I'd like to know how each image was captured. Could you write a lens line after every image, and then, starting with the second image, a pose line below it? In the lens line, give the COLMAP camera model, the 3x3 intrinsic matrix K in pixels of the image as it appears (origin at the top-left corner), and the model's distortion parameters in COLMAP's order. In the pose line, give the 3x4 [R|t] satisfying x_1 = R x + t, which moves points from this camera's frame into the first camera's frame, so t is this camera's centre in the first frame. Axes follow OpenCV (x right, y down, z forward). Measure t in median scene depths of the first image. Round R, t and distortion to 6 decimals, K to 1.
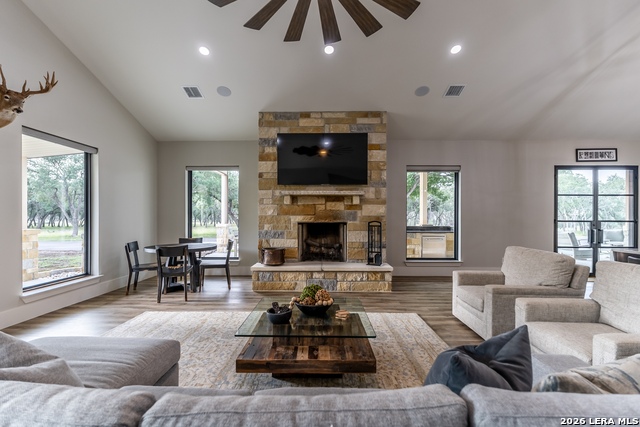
lens RADIAL K [[287.1, 0, 321.9], [0, 287.1, 216.6], [0, 0, 1]] dist [0.000378, 0.000357]
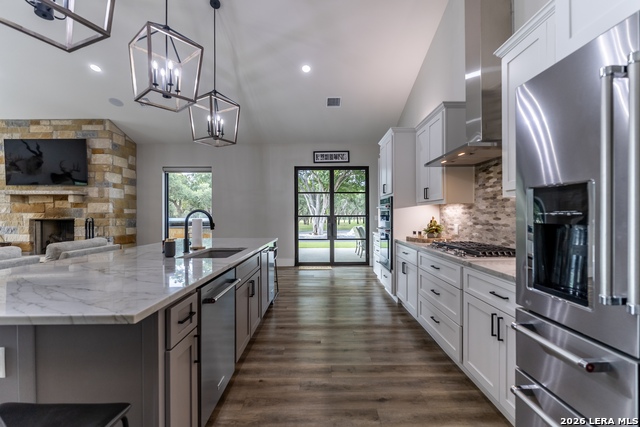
lens RADIAL K [[287.1, 0, 321.9], [0, 287.1, 216.6], [0, 0, 1]] dist [0.000378, 0.000357]
pose [[0.999716, -0.008087, 0.022403, 1.027230], [0.007879, 0.999925, 0.009389, 0.008625], [-0.022477, -0.009210, 0.999705, -0.139269]]
